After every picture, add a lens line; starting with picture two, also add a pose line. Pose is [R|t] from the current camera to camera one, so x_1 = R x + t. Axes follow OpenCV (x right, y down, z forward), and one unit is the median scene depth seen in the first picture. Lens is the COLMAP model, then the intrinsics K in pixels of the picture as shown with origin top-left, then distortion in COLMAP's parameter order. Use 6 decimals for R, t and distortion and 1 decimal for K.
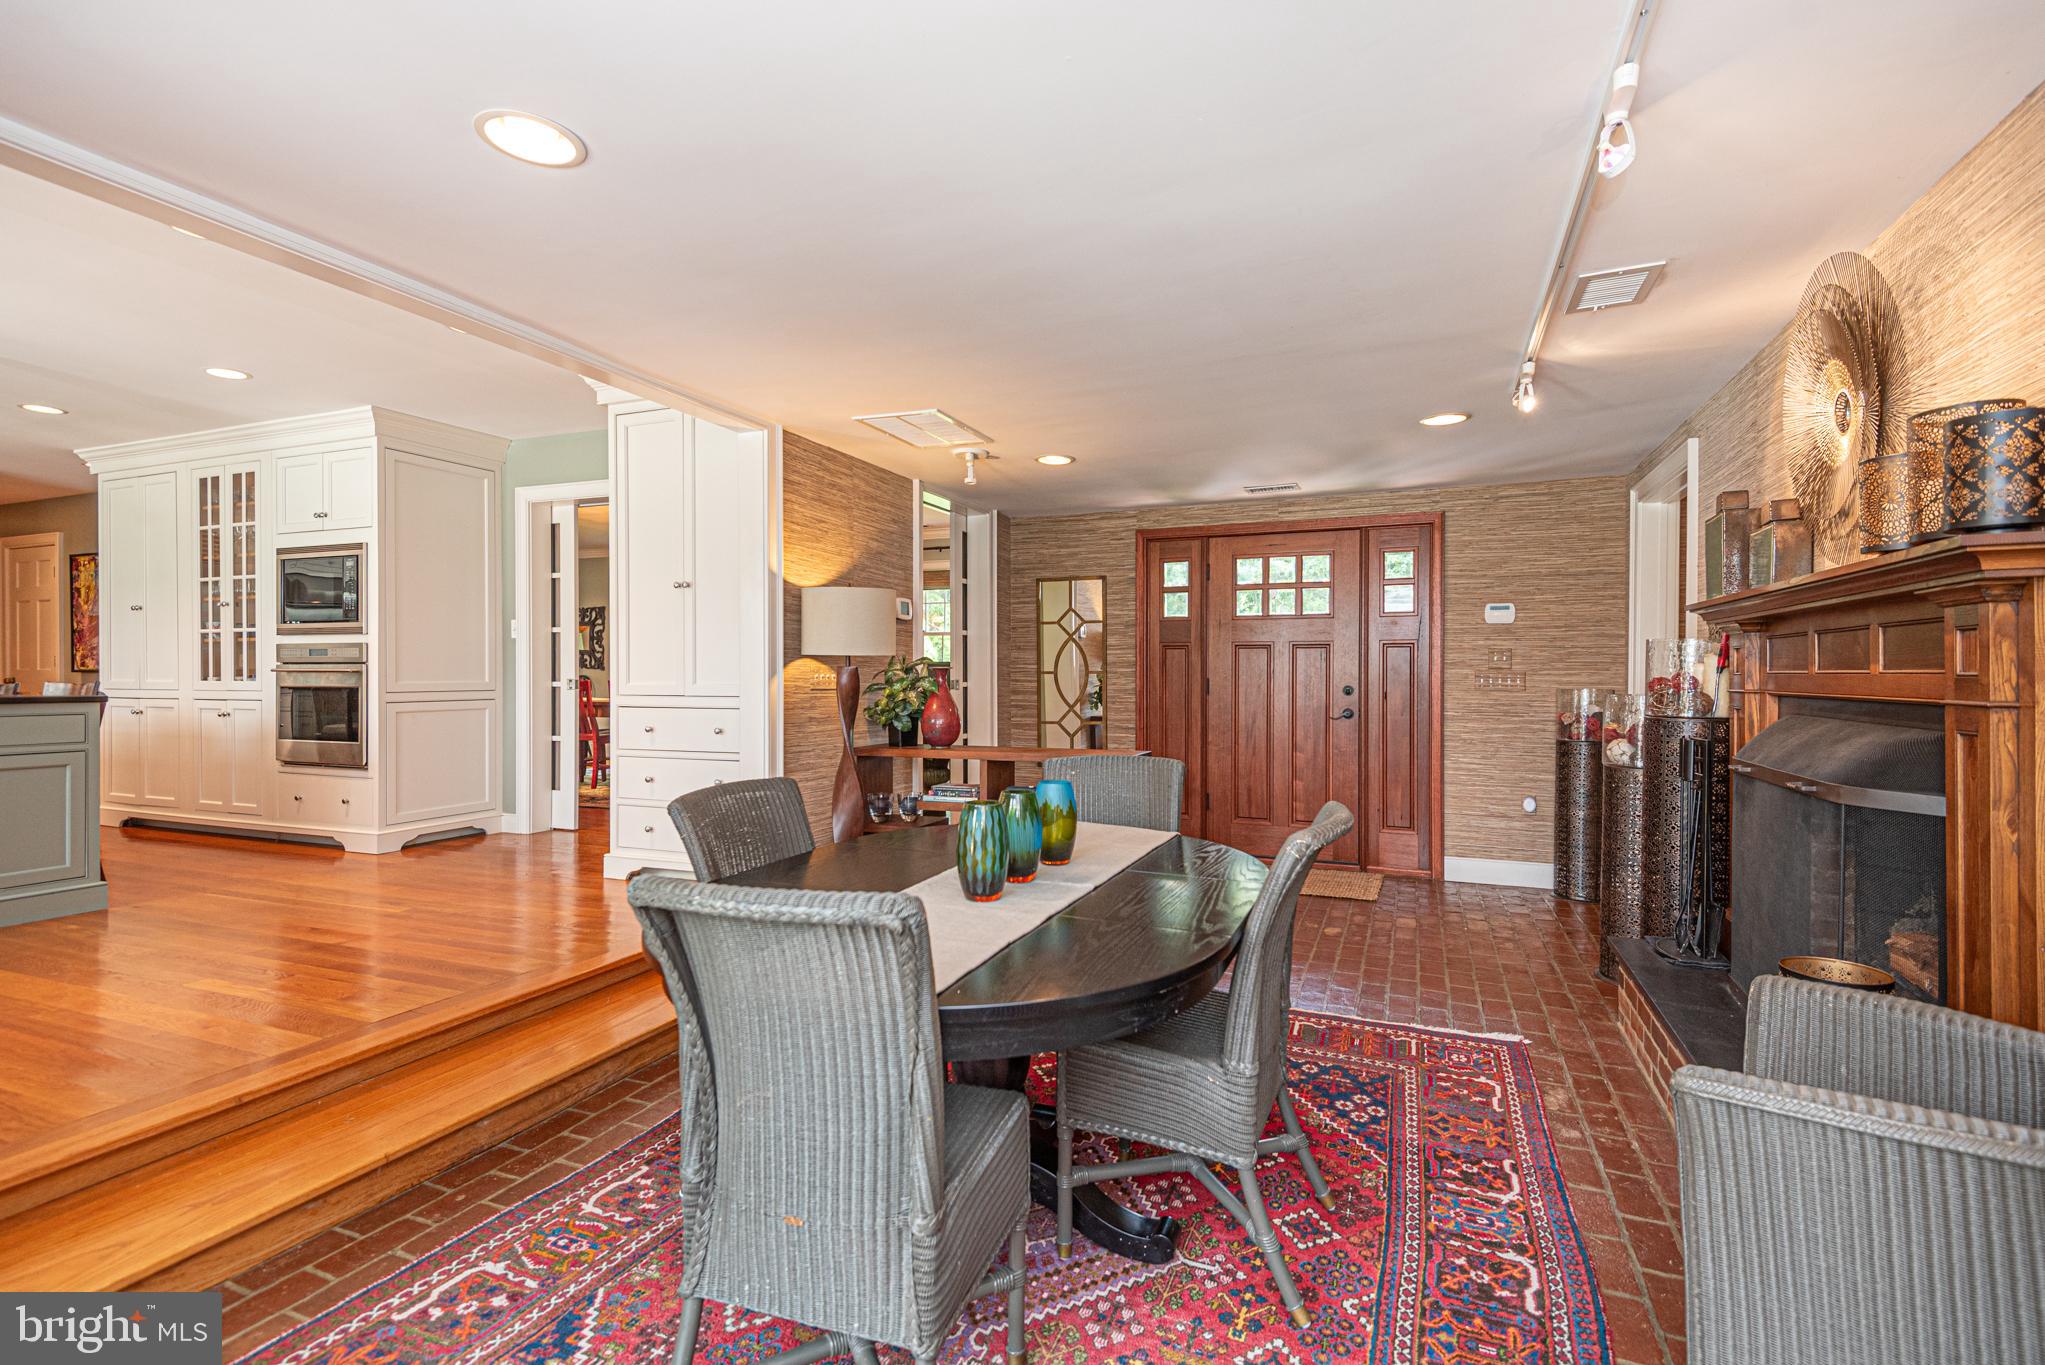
lens RADIAL K [[944.1, 0, 1014.8], [0, 944.1, 675.6], [0, 0, 1]] dist [0.029840, -0.011560]
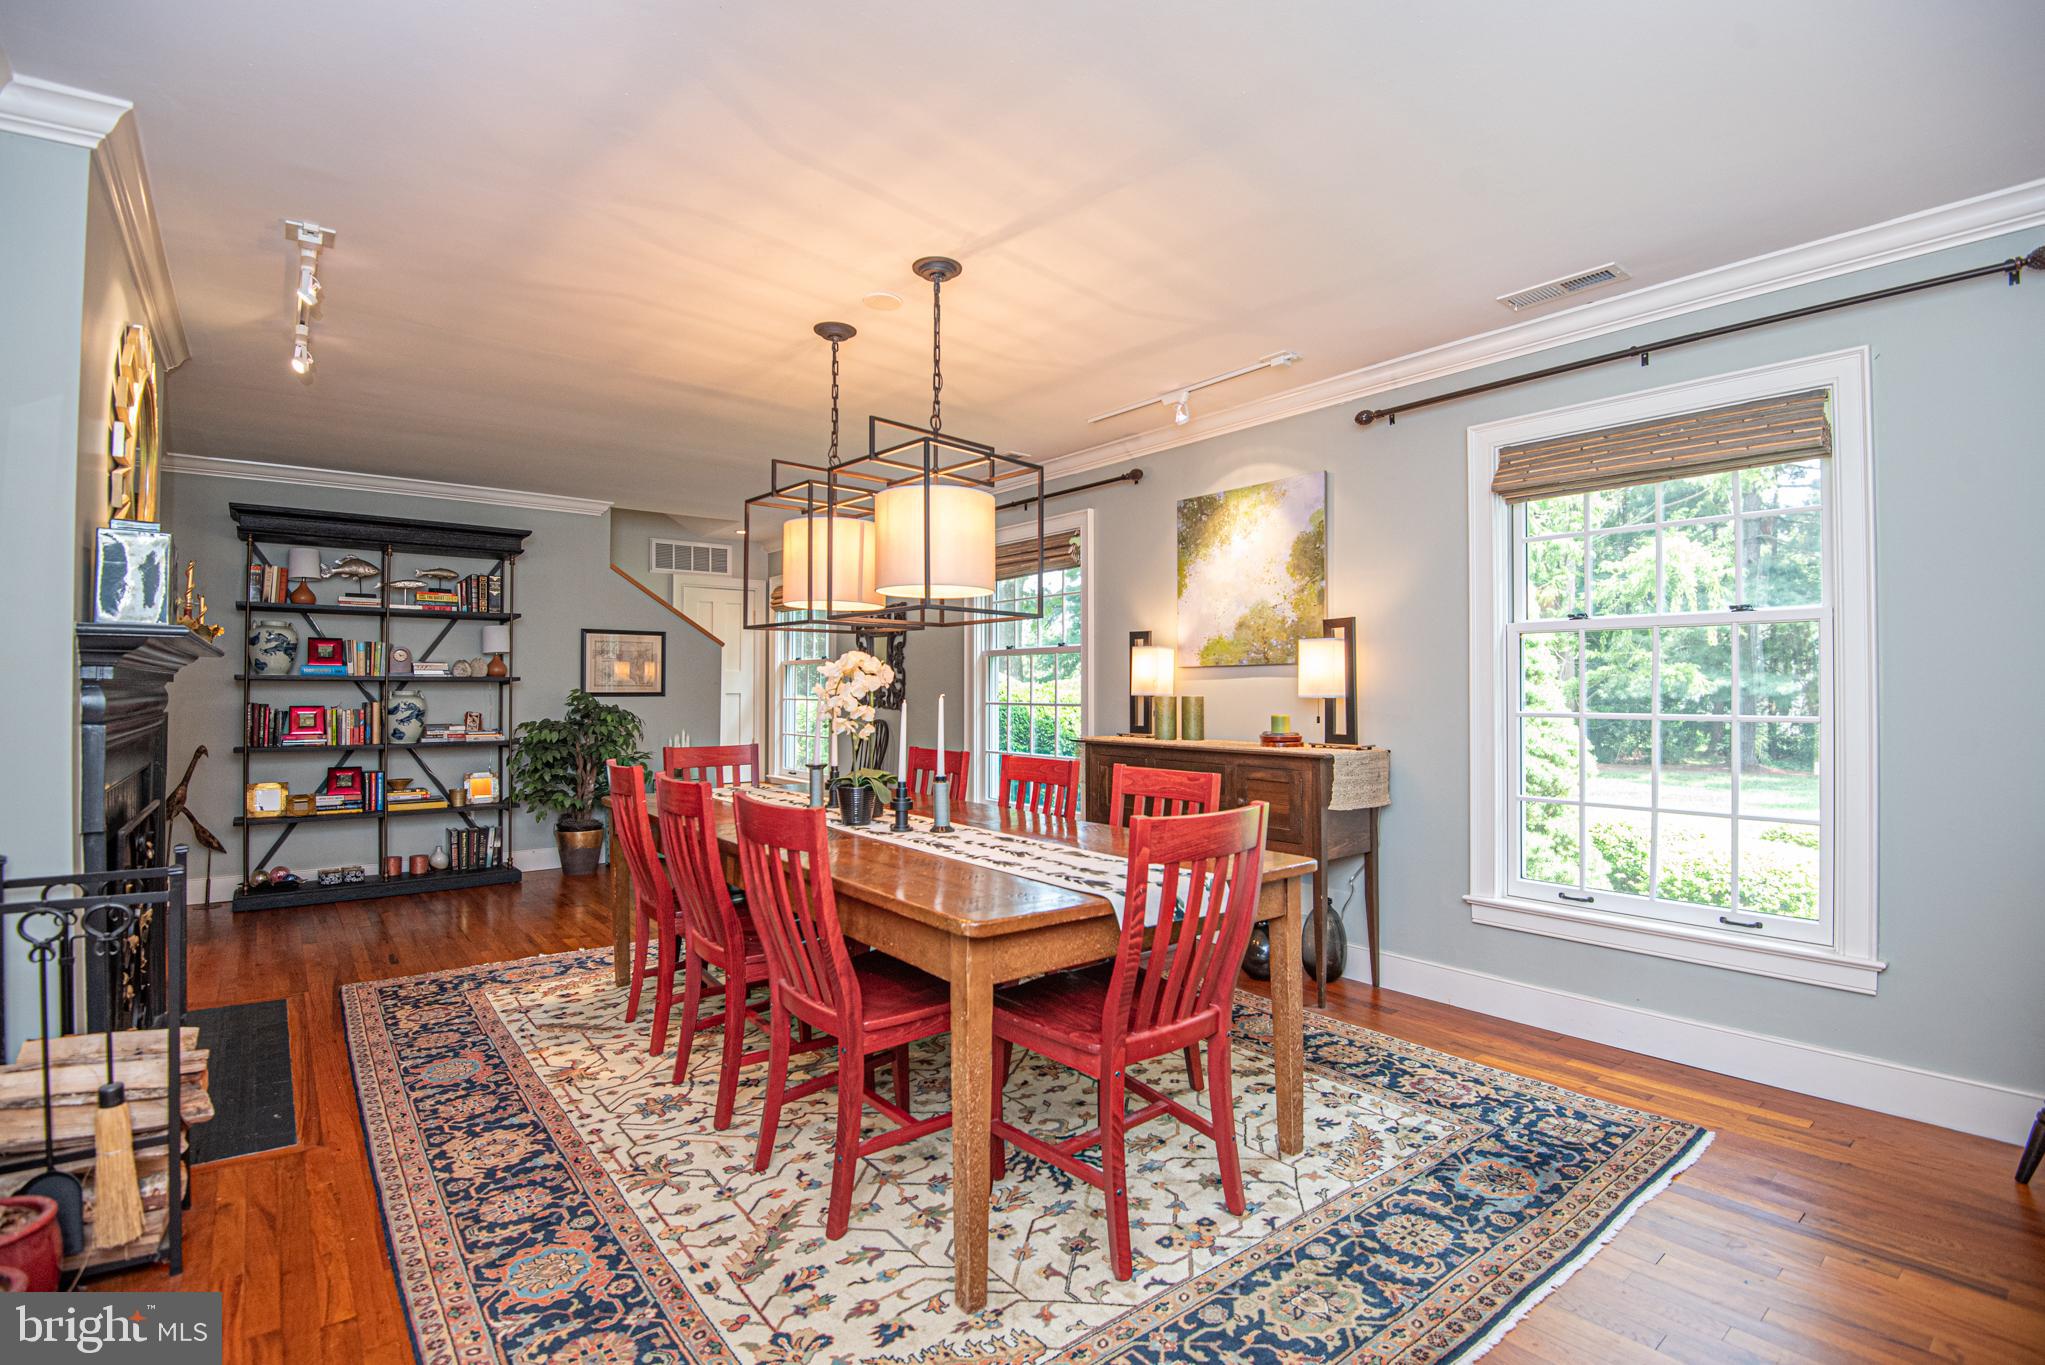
lens RADIAL K [[944.1, 0, 1009.4], [0, 944.1, 682.1], [0, 0, 1]] dist [0.029840, -0.011560]
pose [[0.874091, -0.006724, -0.485716, -0.187312], [0.001600, 0.999939, -0.010963, -0.033635], [0.485760, 0.008806, 0.874048, 1.029323]]
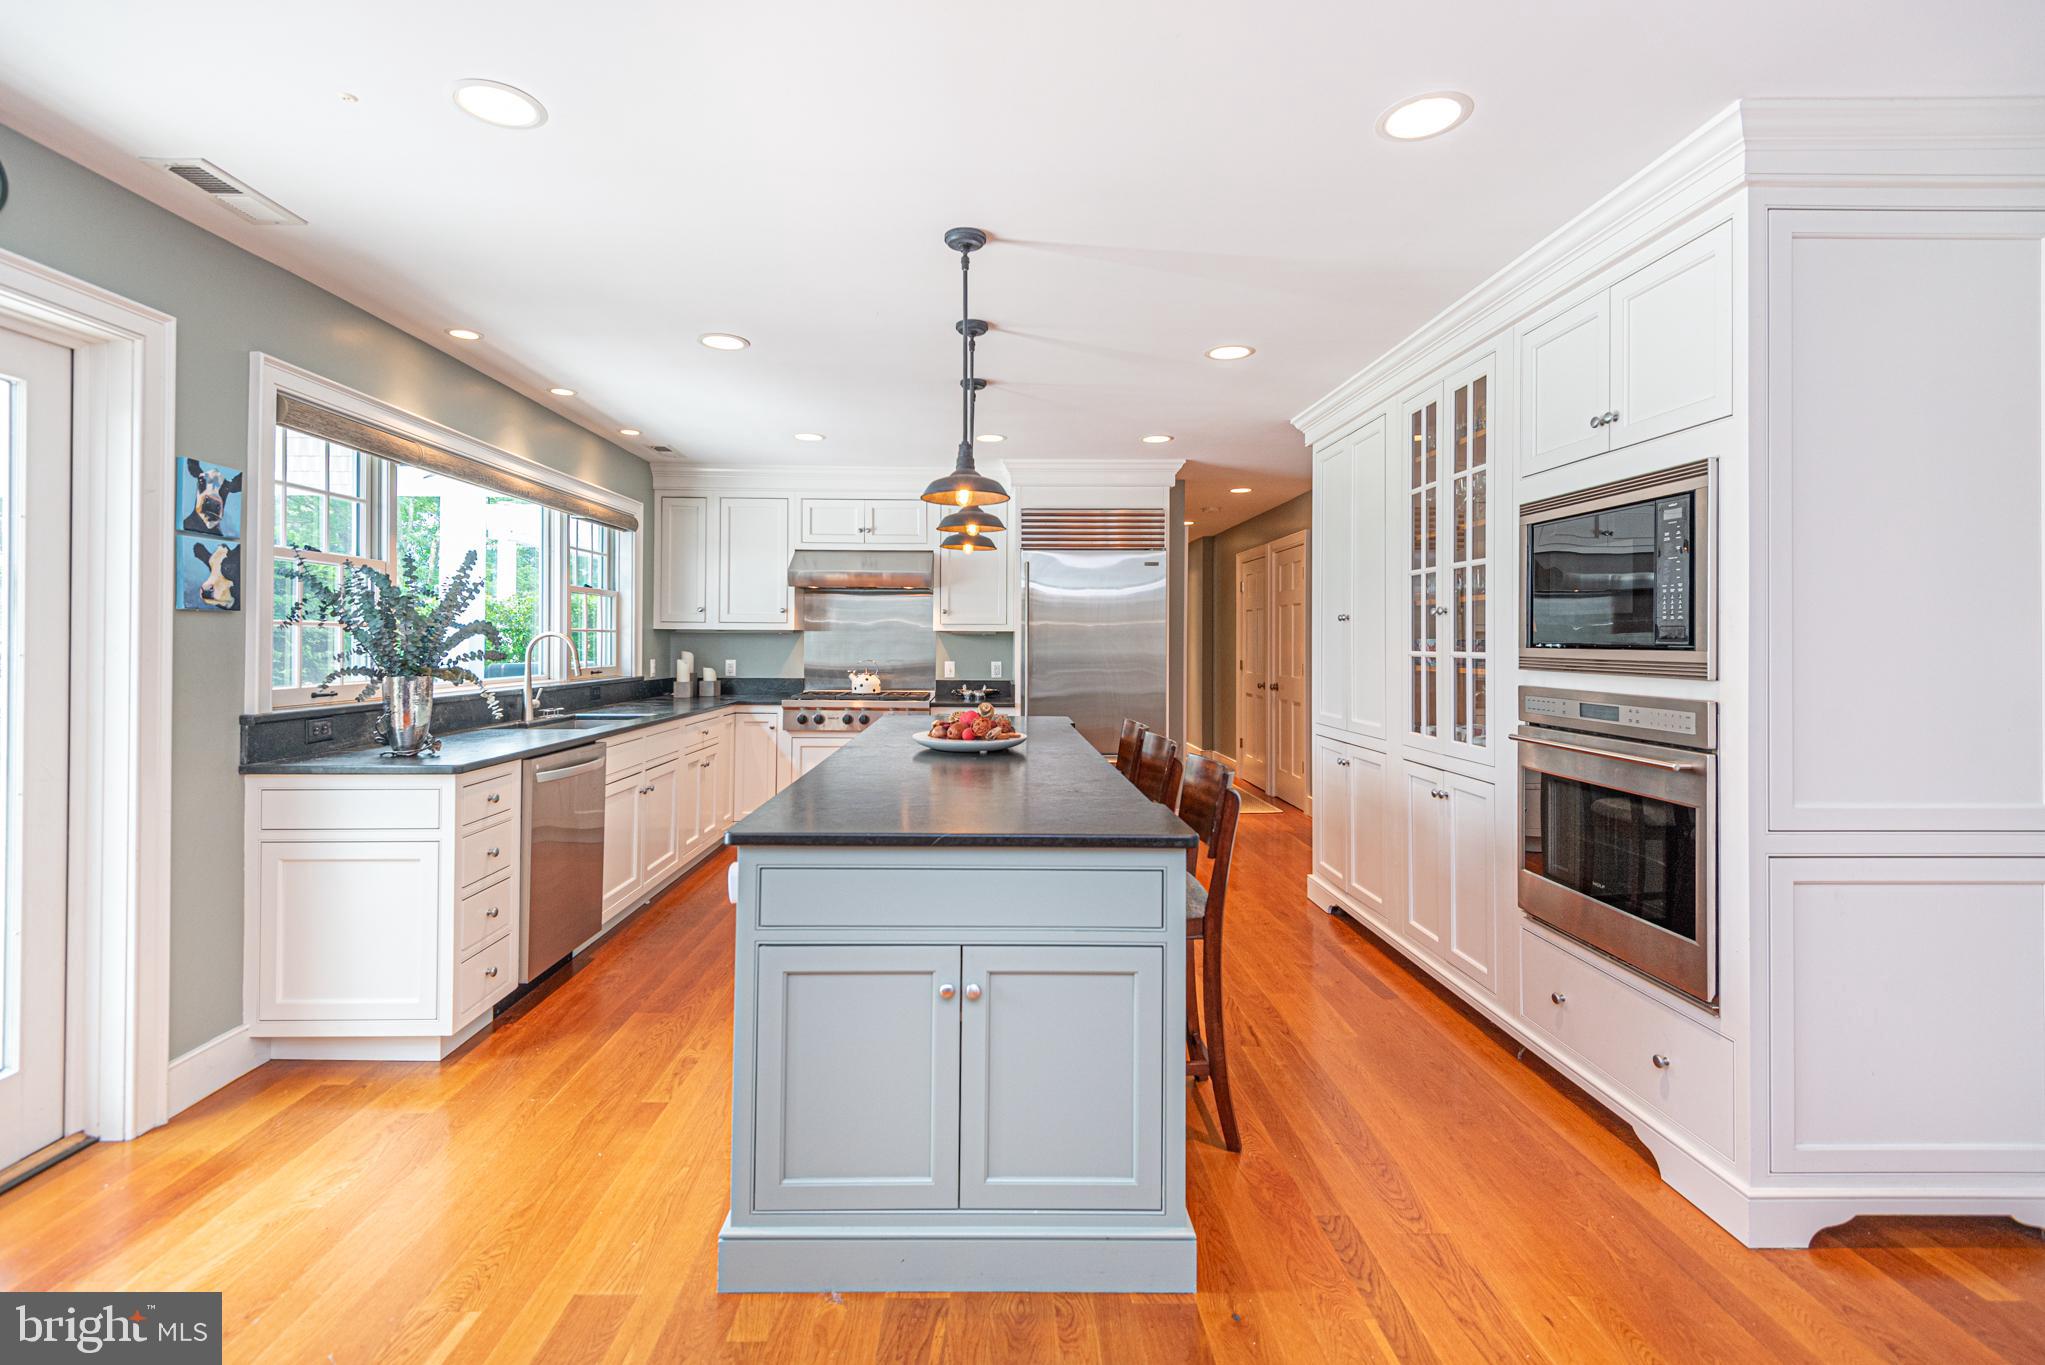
lens RADIAL K [[944.1, 0, 1005.7], [0, 944.1, 636.0], [0, 0, 1]] dist [0.029840, -0.011560]
pose [[0.408570, -0.005474, -0.912711, -0.392734], [-0.006256, 0.999942, -0.008798, -0.052166], [0.912706, 0.009304, 0.408512, 0.507594]]
